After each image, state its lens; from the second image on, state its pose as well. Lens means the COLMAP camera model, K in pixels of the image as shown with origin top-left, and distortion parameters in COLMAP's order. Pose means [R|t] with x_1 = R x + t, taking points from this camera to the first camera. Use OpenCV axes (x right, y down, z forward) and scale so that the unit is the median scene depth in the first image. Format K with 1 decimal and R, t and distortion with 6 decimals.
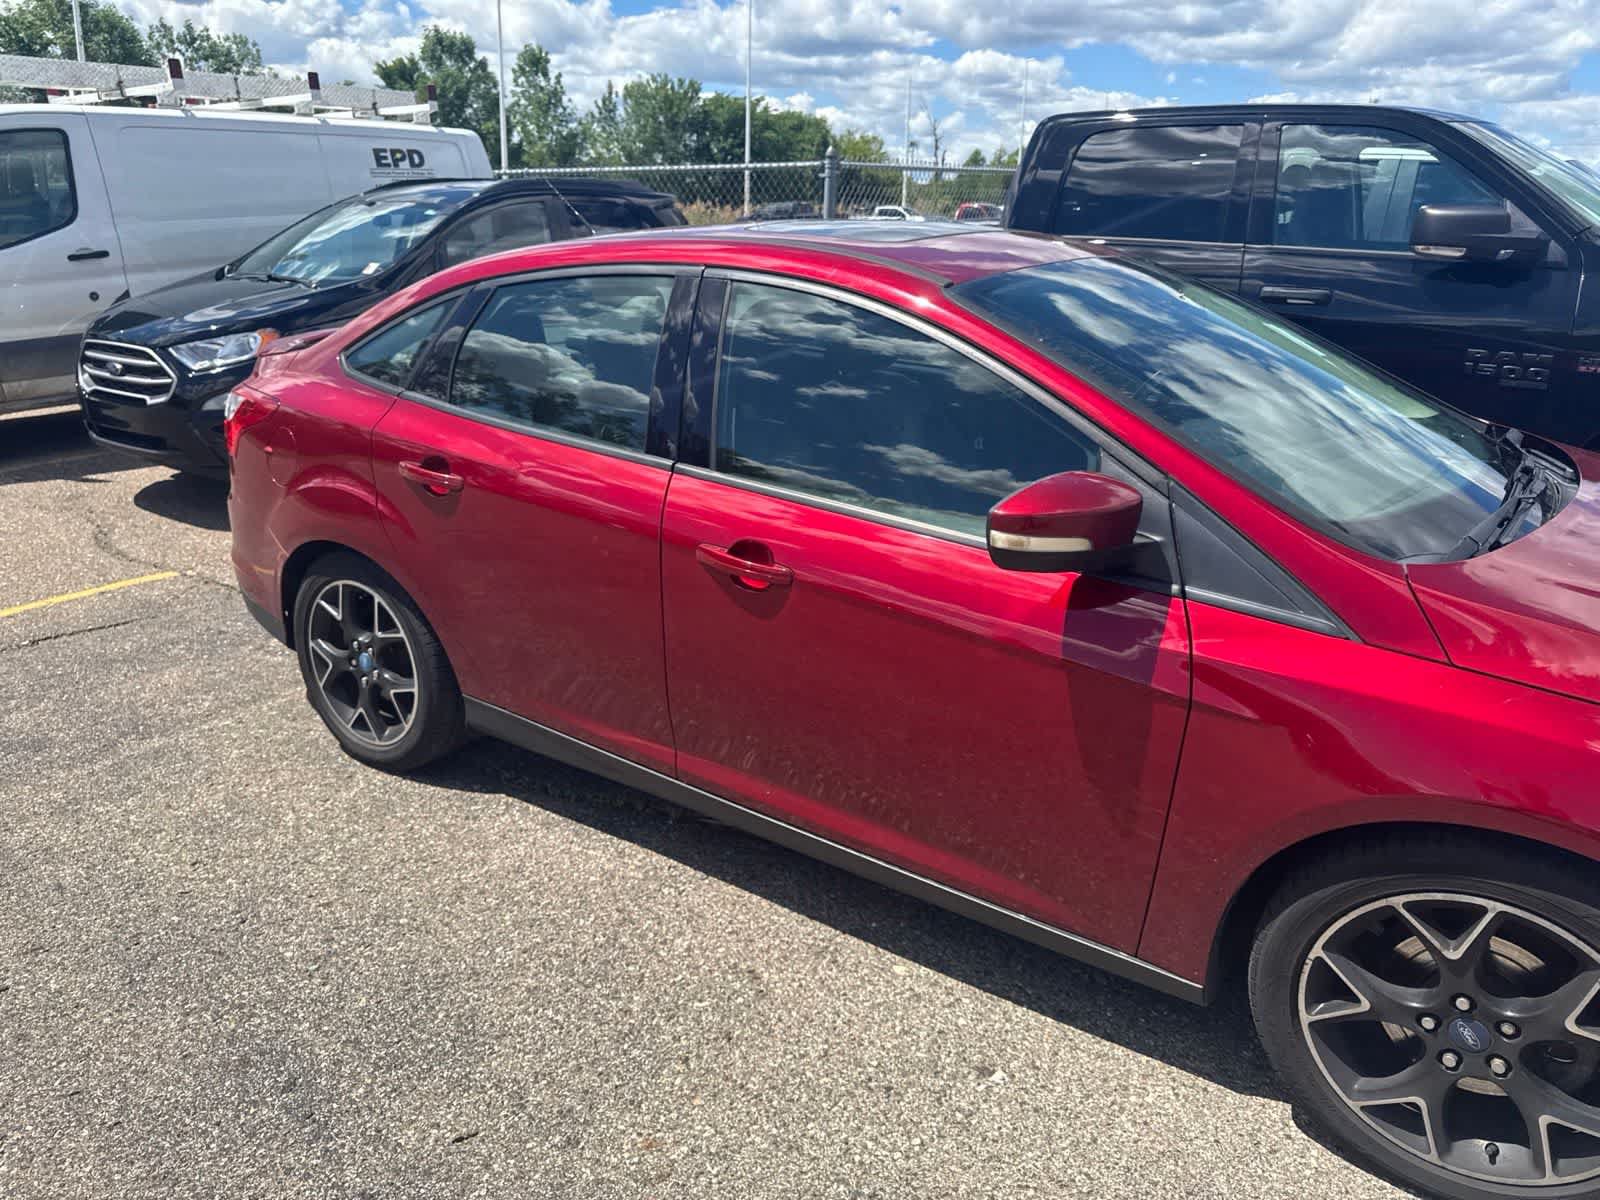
lens RADIAL K [[1135.3, 0, 796.8], [0, 1135.3, 589.1], [0, 0, 1]] dist [0.010548, -0.006564]
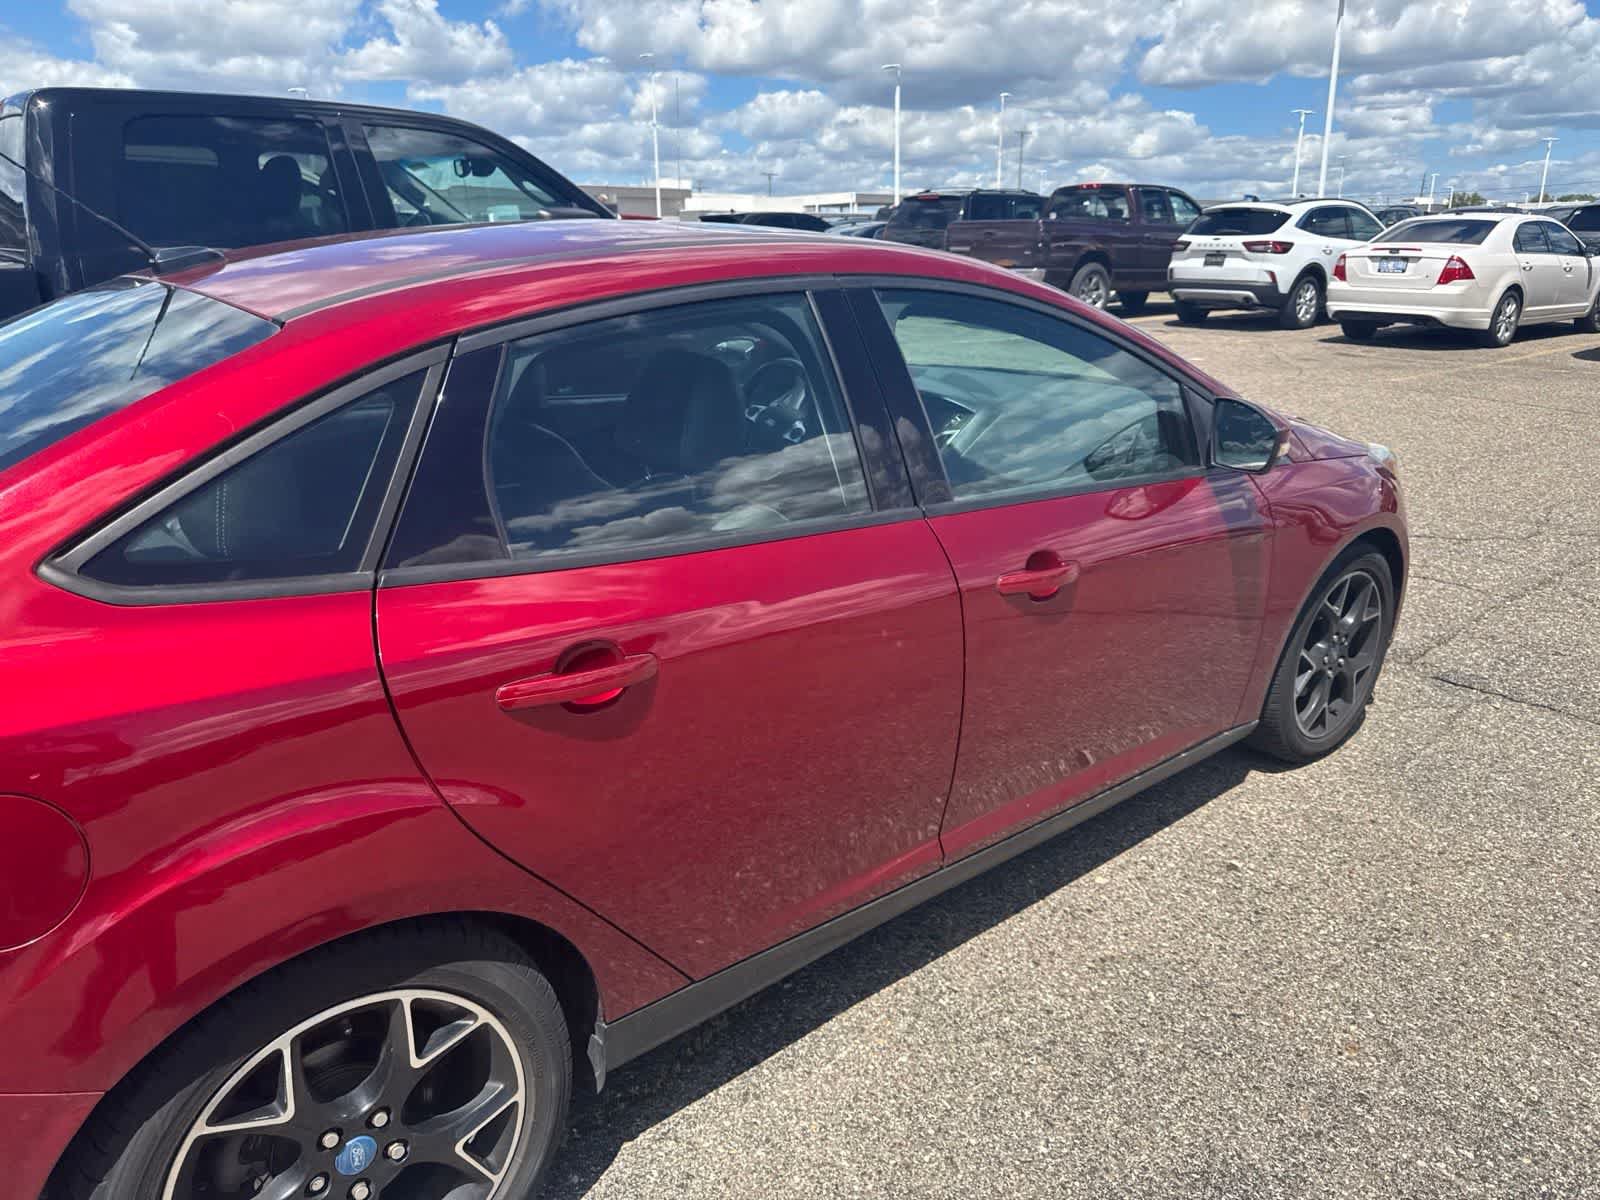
lens RADIAL K [[1137.4, 0, 810.8], [0, 1137.4, 596.9], [0, 0, 1]] dist [0.009327, -0.005735]
pose [[0.258751, -0.308290, 0.915426, -0.449164], [0.312384, 0.923482, 0.222706, -0.128491], [-0.914037, 0.228339, 0.335256, 0.395776]]
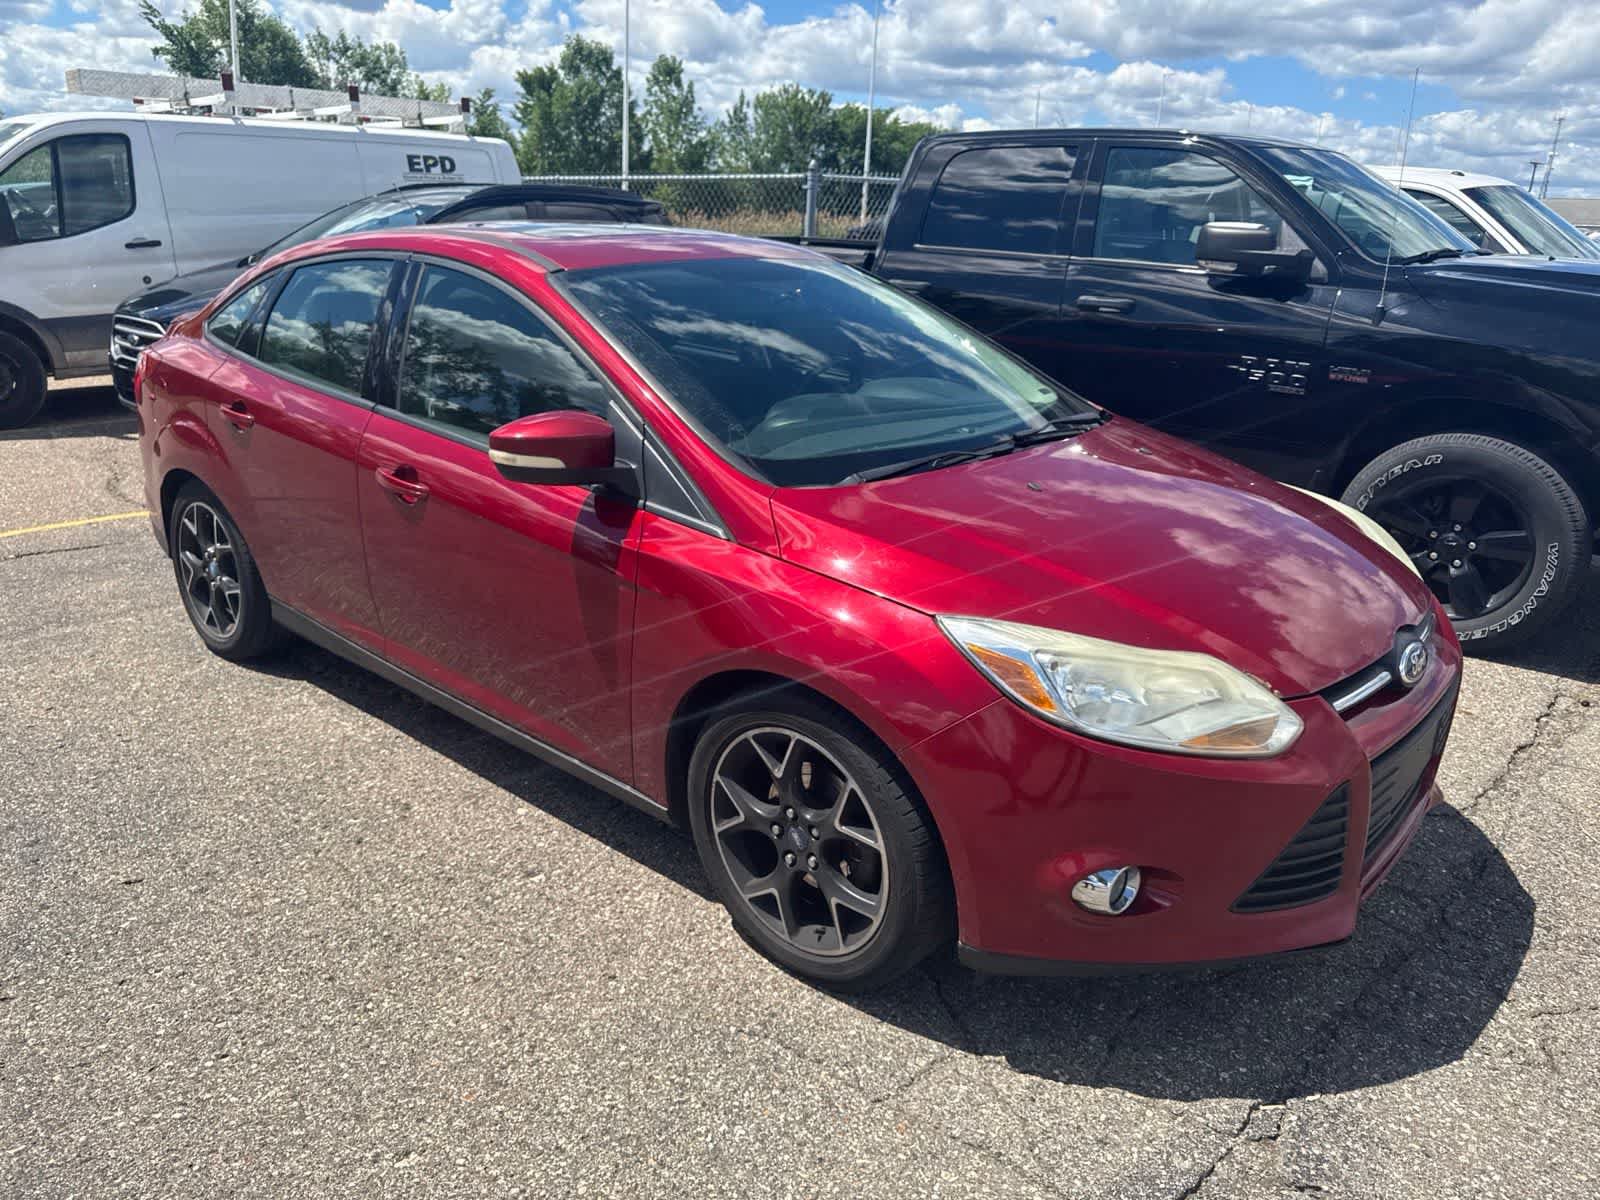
lens RADIAL K [[1136.8, 0, 800.0], [0, 1136.8, 600.0], [0, 0, 1]] dist [0.021615, -0.020138]
pose [[0.993285, 0.055279, -0.101633, 0.249707], [-0.055345, 0.998465, 0.002174, 0.038284], [0.101597, 0.003465, 0.994820, -0.114497]]
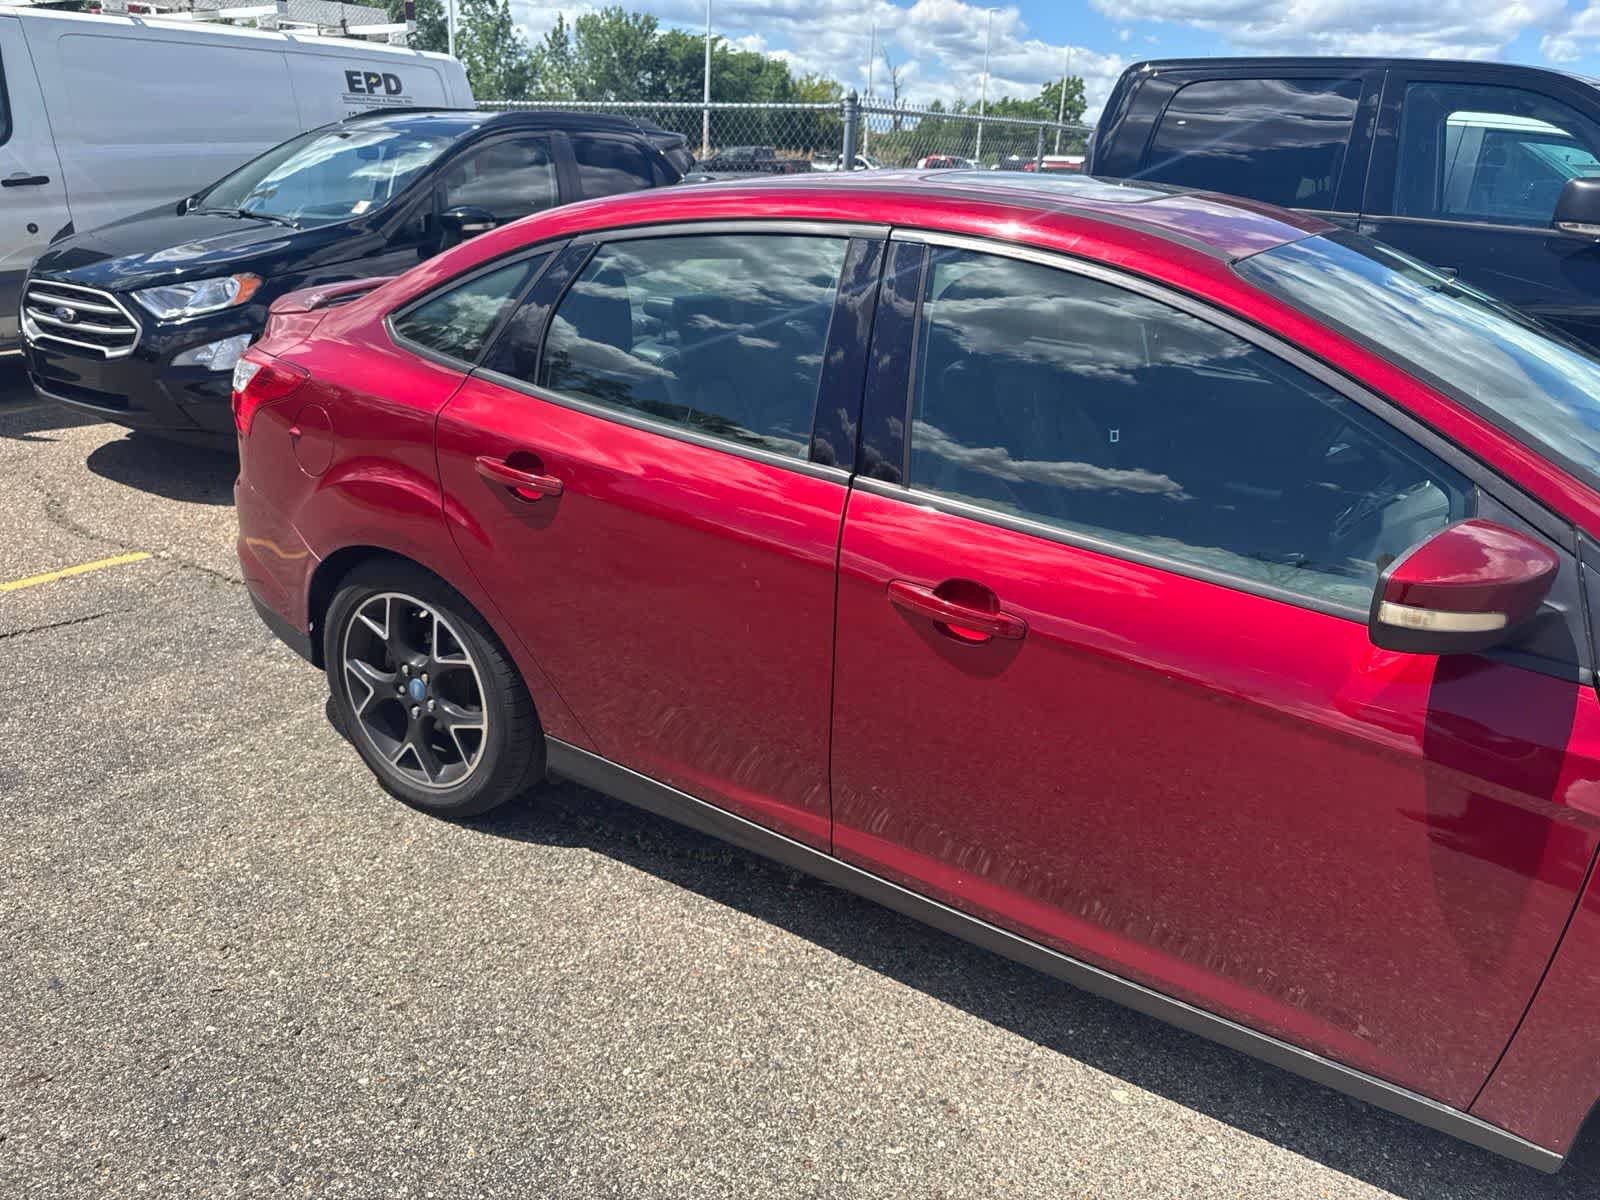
lens RADIAL K [[1137.4, 0, 810.8], [0, 1137.4, 596.9], [0, 0, 1]] dist [0.009327, -0.005735]
pose [[0.998128, 0.012341, 0.059899, -0.091284], [-0.015114, 0.998825, 0.046056, -0.030408], [-0.059260, -0.046875, 0.997141, 0.097324]]
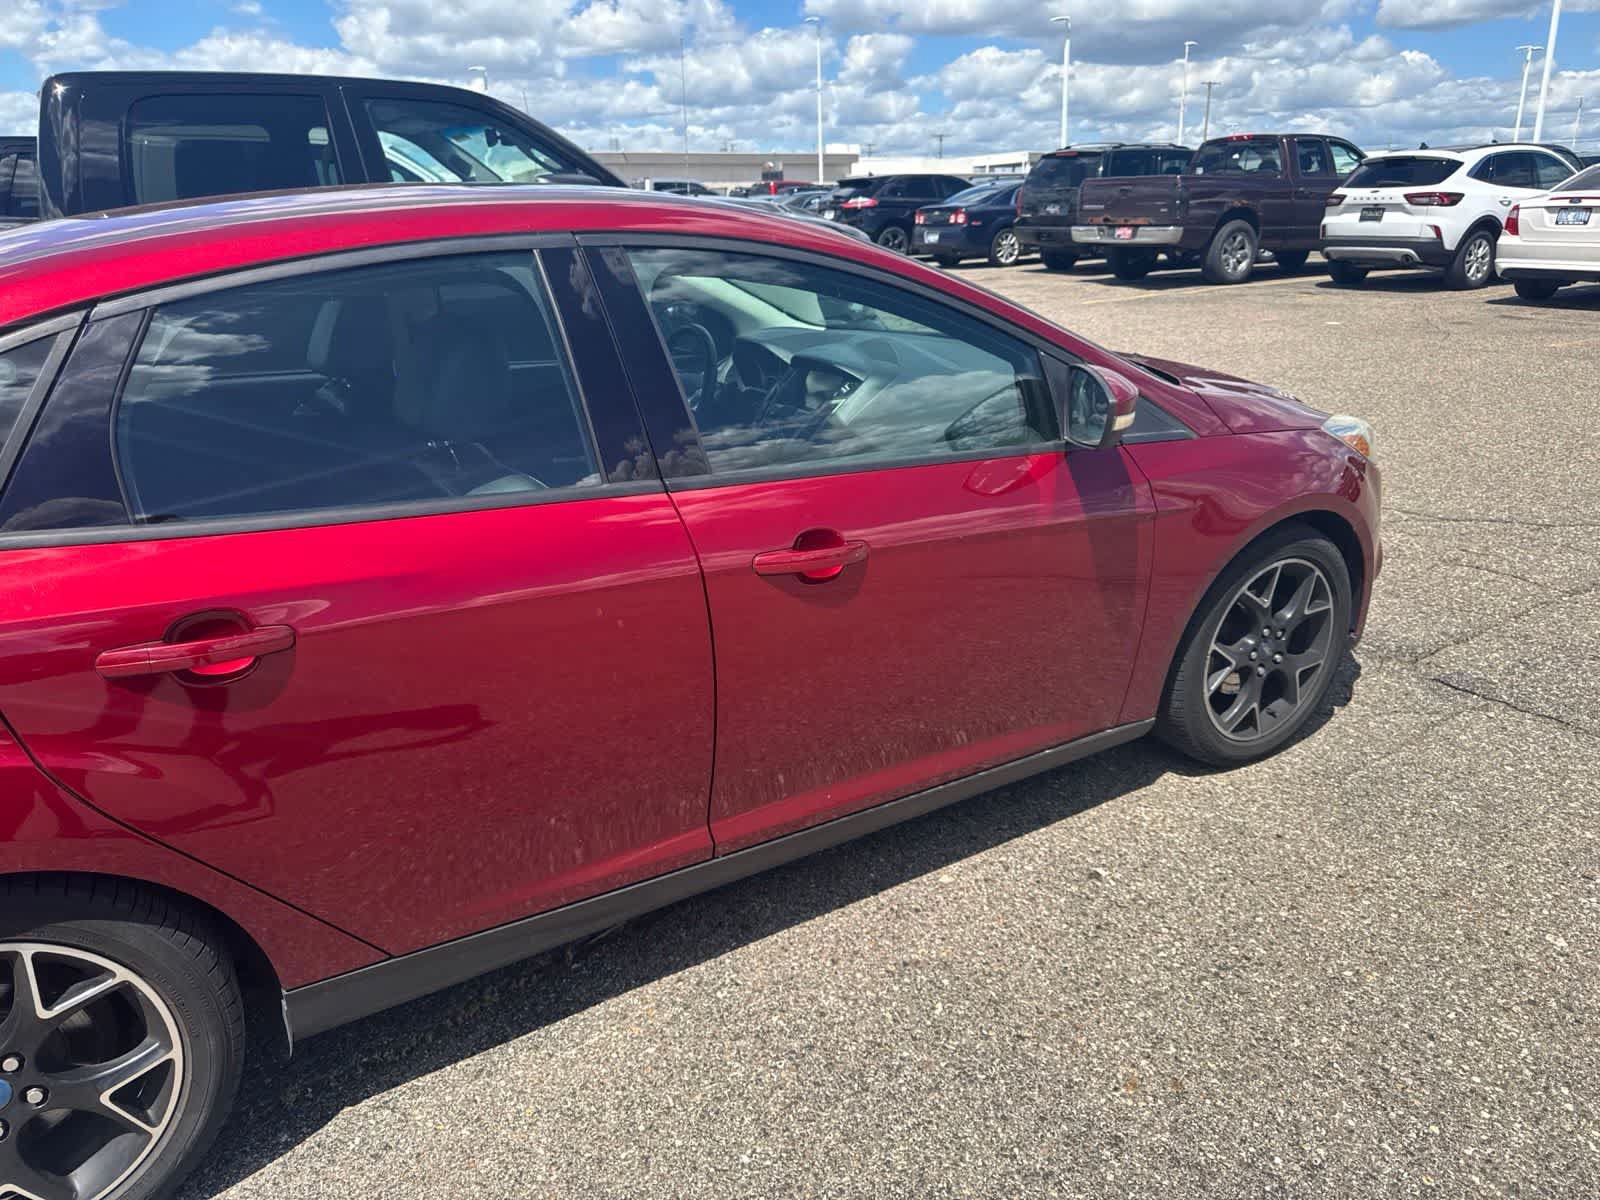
lens RADIAL K [[1136.4, 0, 792.3], [0, 1136.4, 595.4], [0, 0, 1]] dist [0.004933, -0.001987]
pose [[0.408538, -0.322103, 0.854018, -0.380930], [0.317682, 0.927340, 0.197787, -0.080916], [-0.855672, 0.190503, 0.481179, 0.270893]]
